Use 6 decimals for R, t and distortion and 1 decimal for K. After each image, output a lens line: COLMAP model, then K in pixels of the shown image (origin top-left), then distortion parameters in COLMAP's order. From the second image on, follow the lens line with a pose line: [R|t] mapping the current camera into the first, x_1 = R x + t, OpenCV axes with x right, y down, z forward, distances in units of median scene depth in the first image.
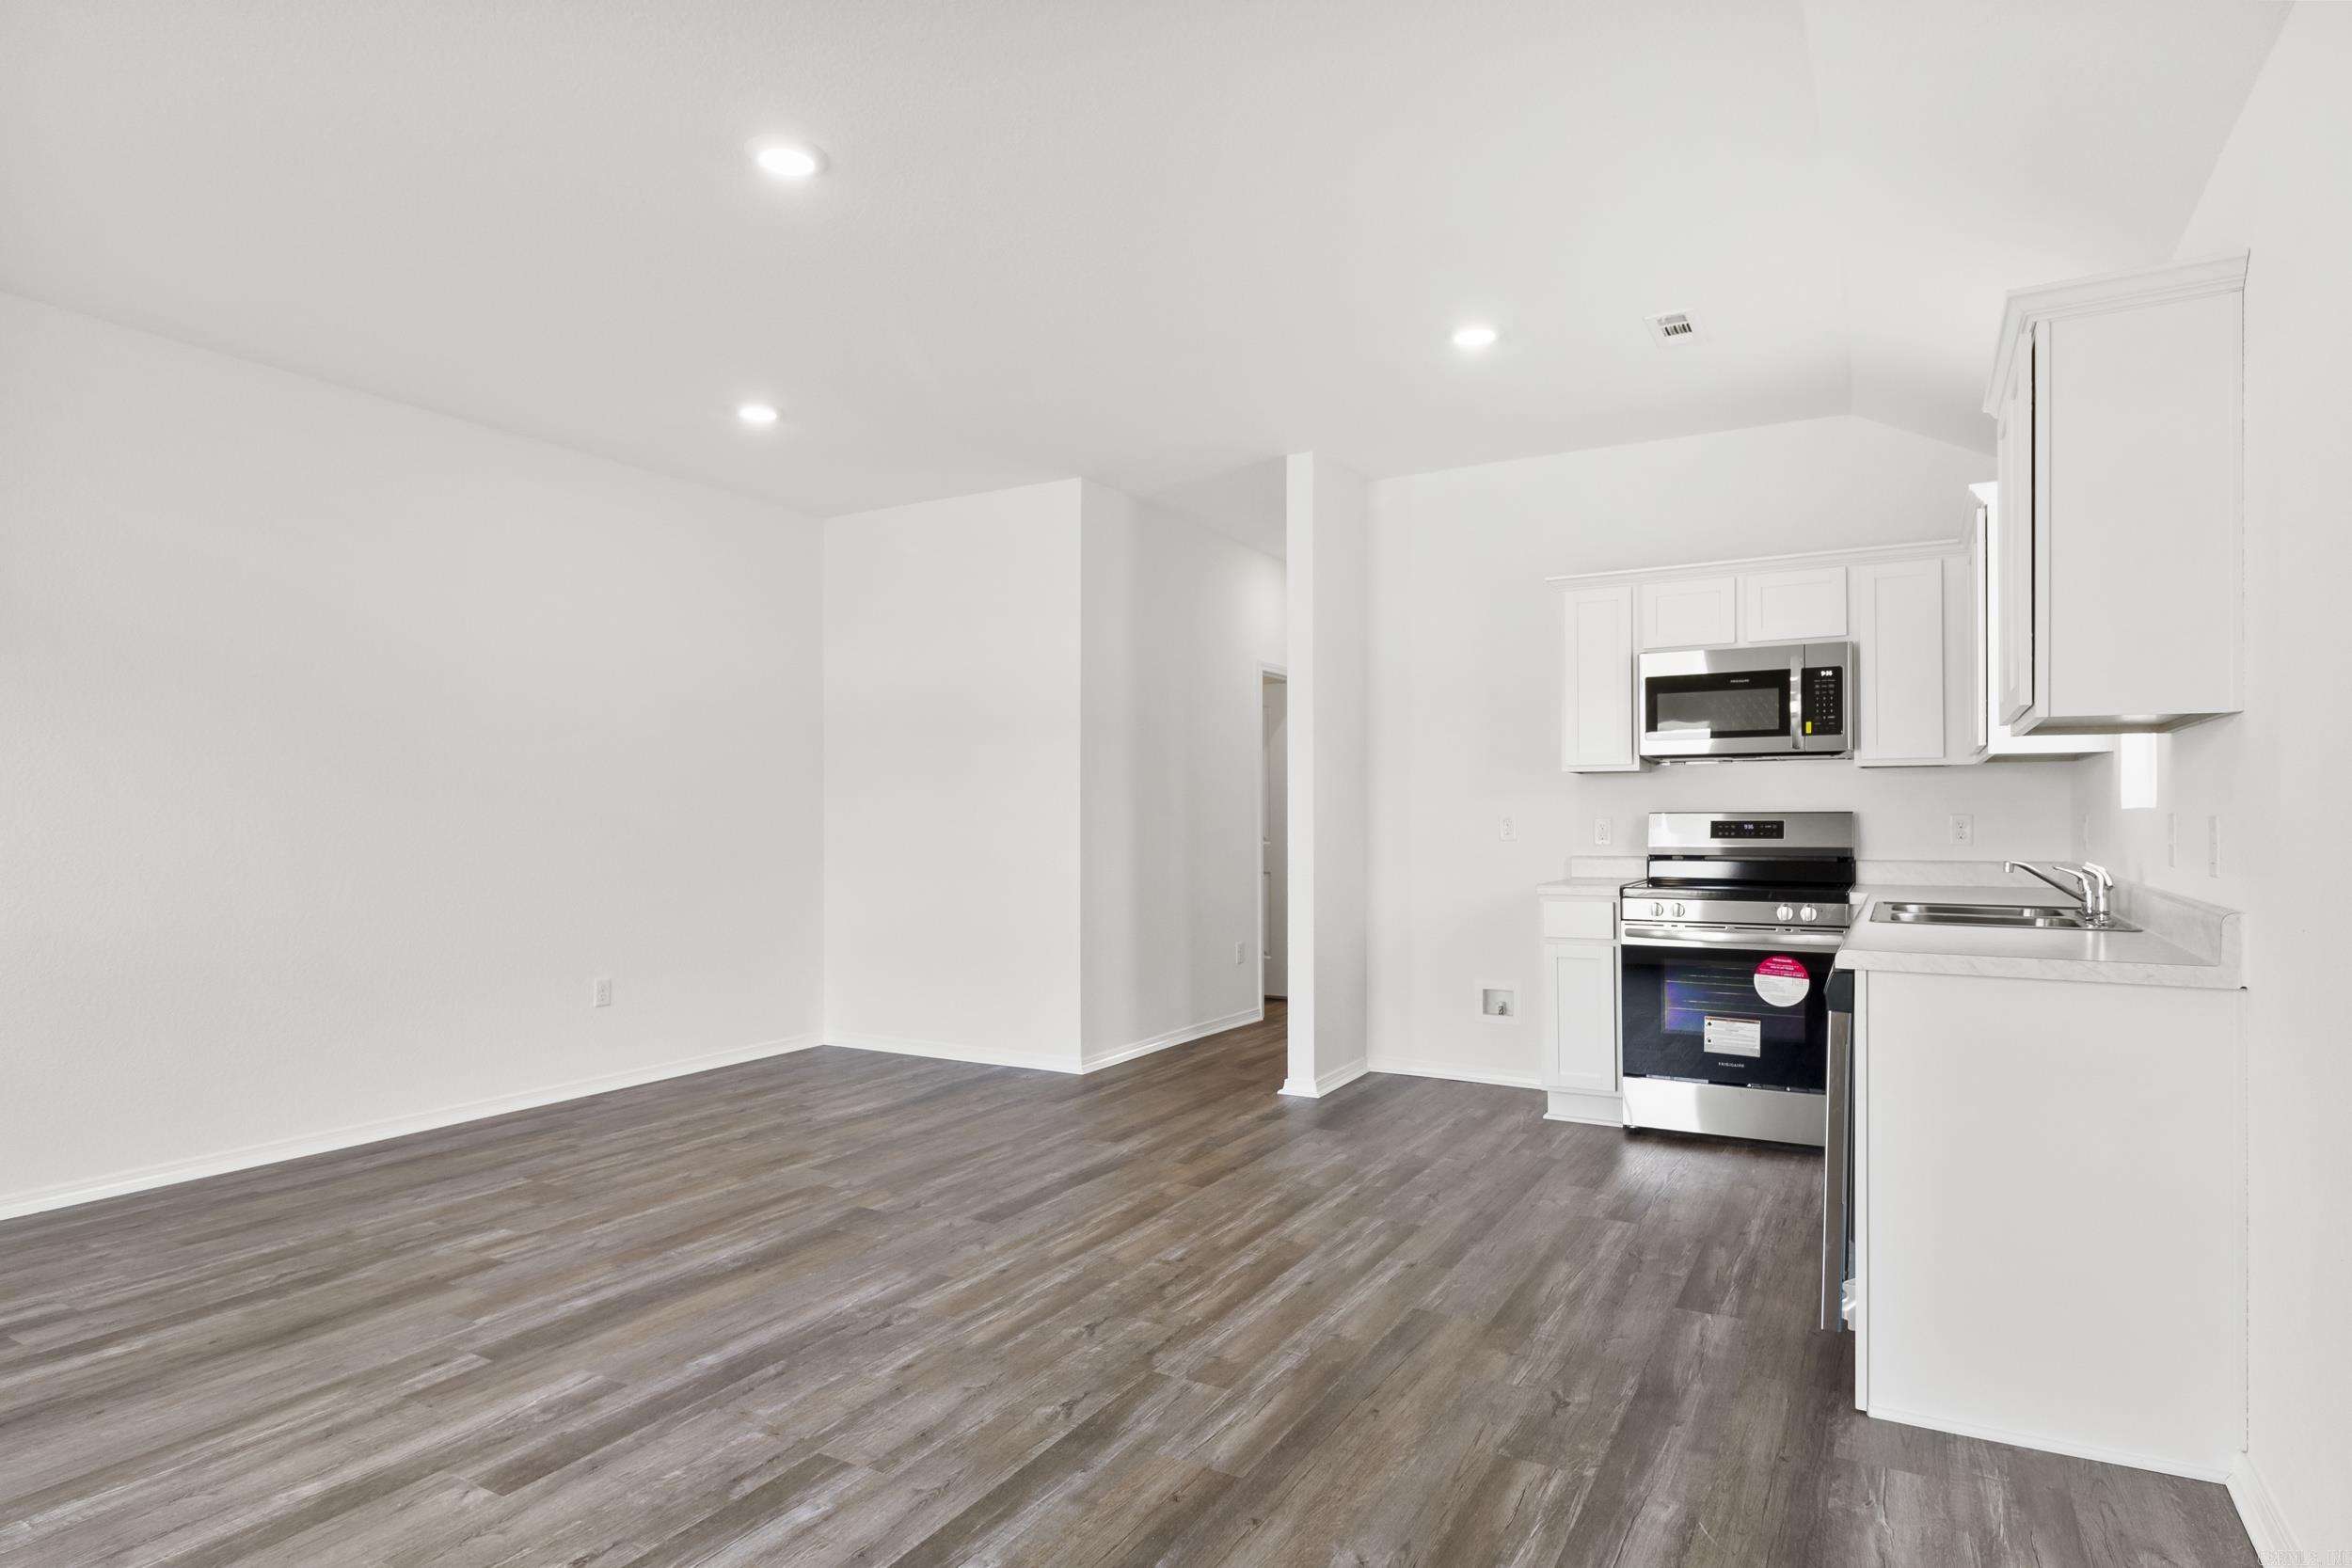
lens RADIAL K [[1269.0, 0, 1191.1], [0, 1269.0, 798.7], [0, 0, 1]] dist [0.001608, -0.000778]
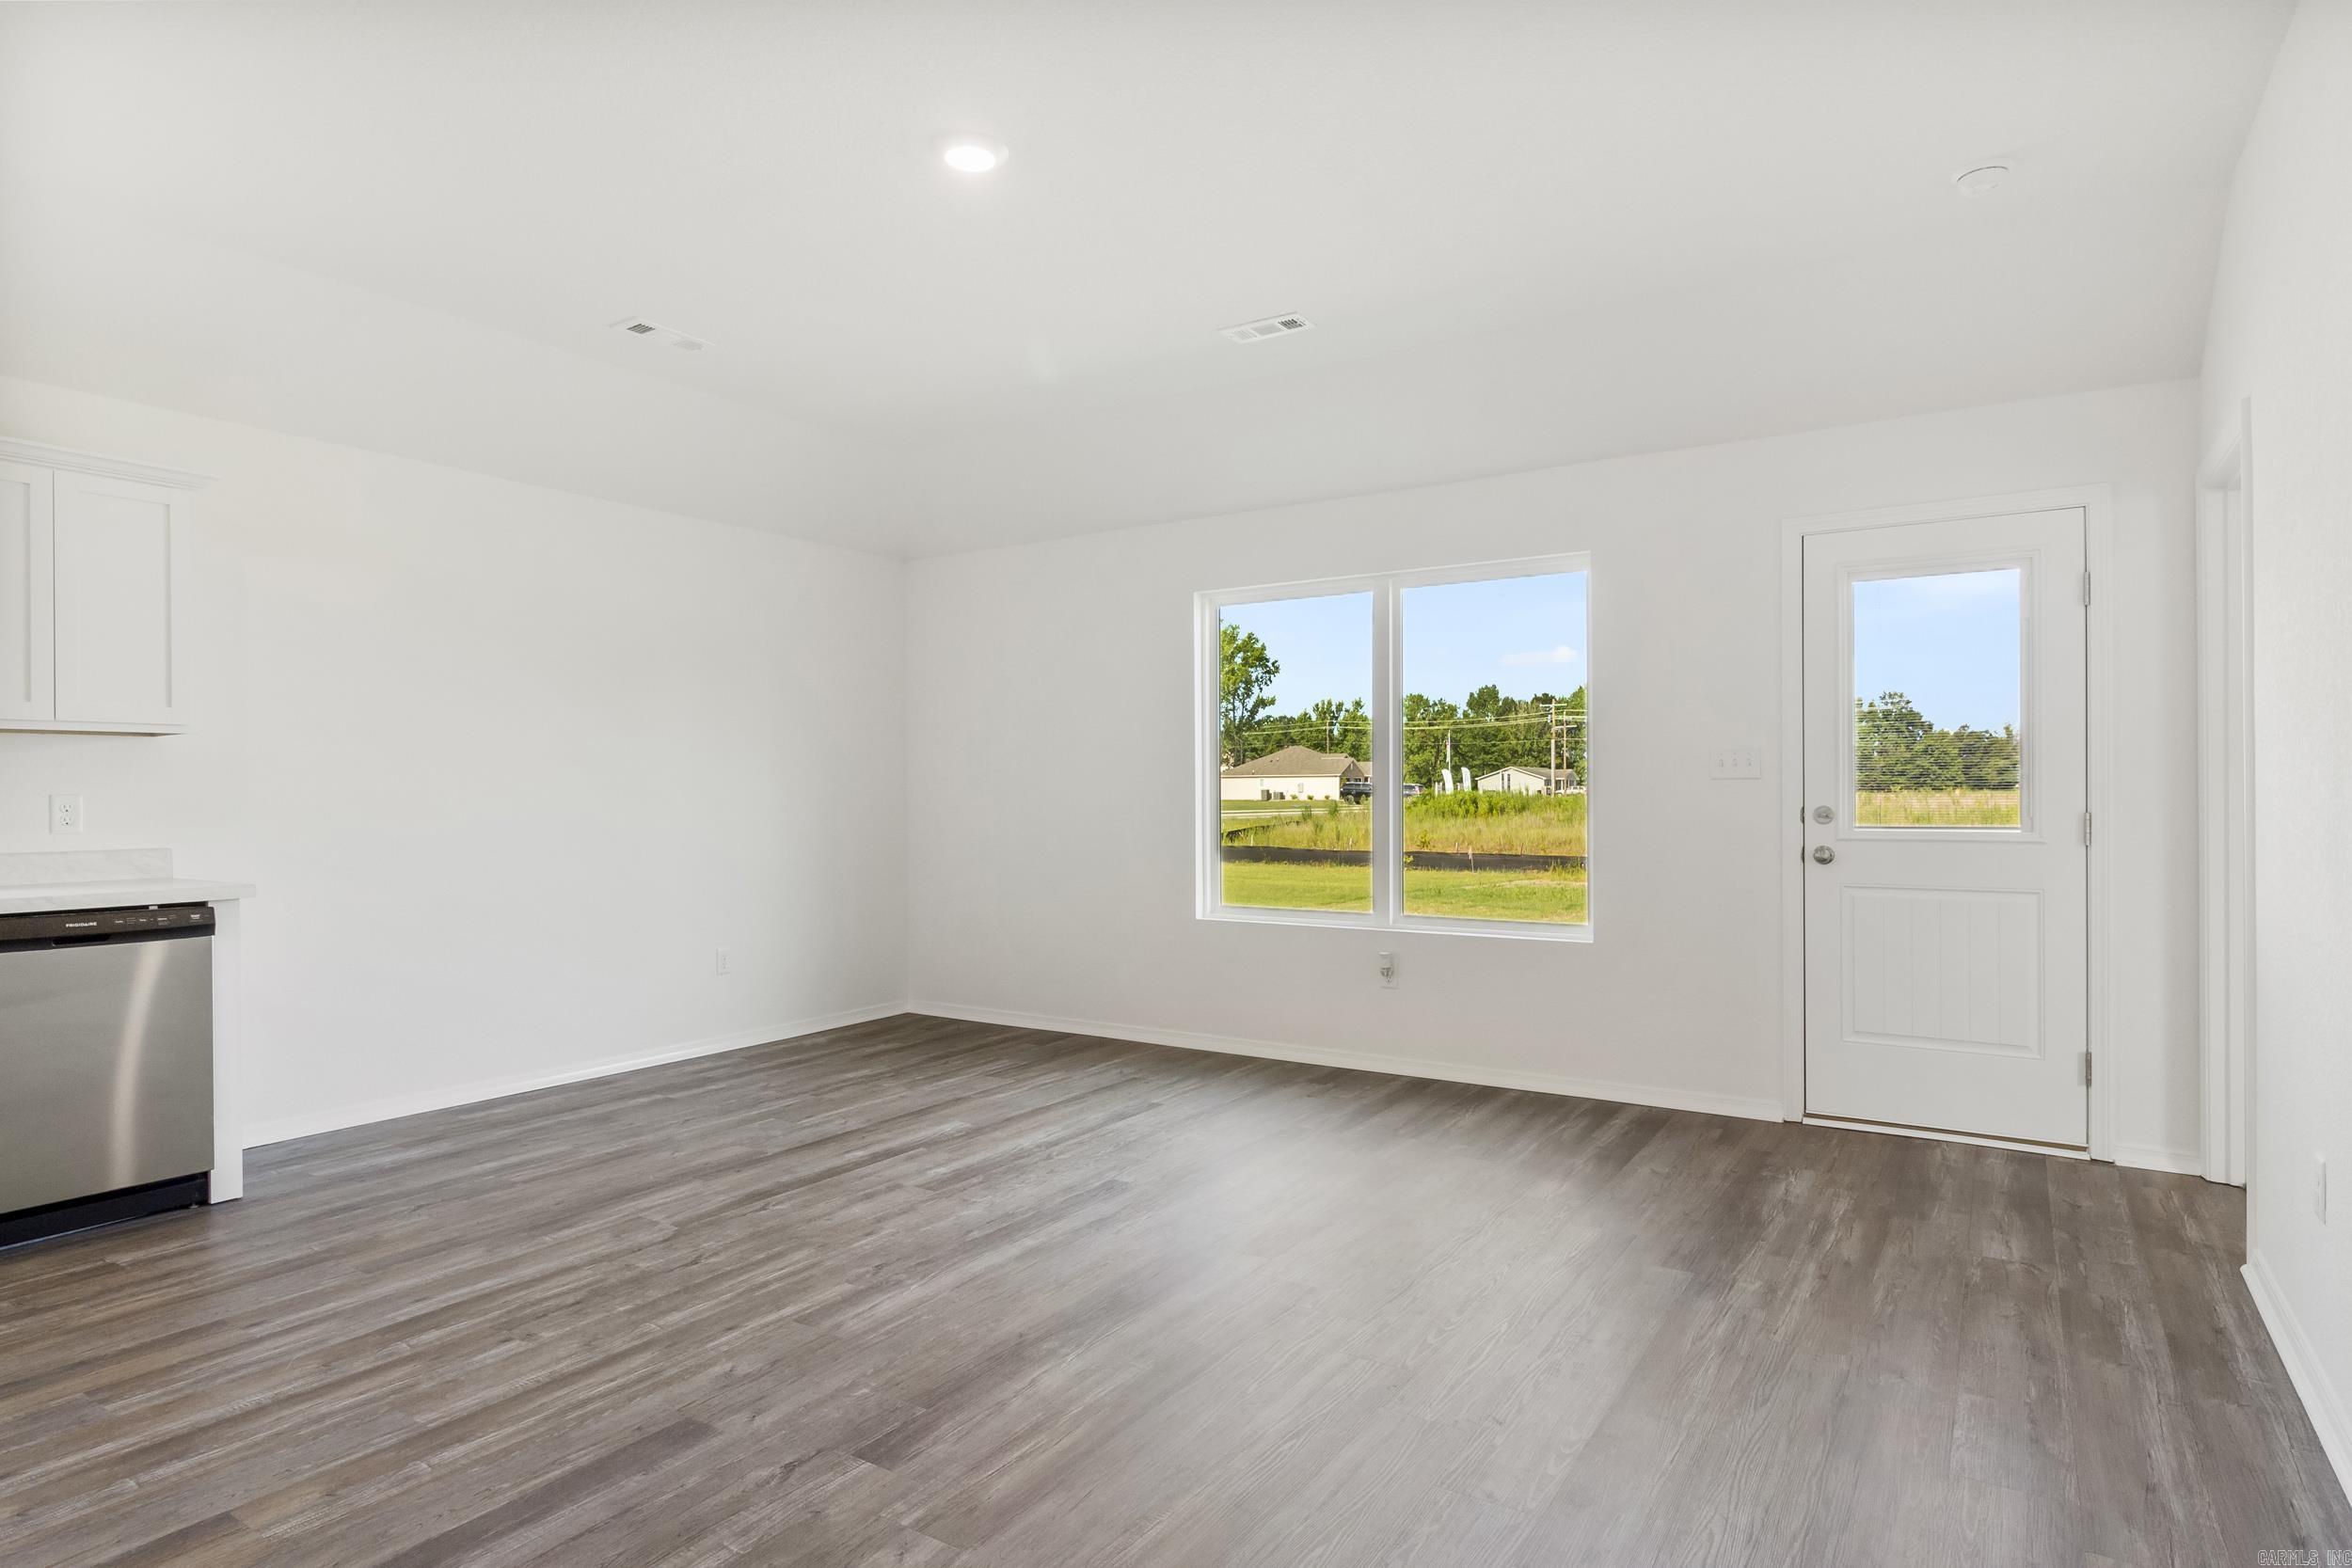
lens RADIAL K [[1269.0, 0, 1191.1], [0, 1269.0, 798.7], [0, 0, 1]] dist [0.001608, -0.000778]
pose [[-0.998140, 0.006889, 0.060568, -0.384558], [0.006174, 0.999909, -0.011977, 0.024630], [-0.060645, -0.011580, -0.998092, 1.387858]]
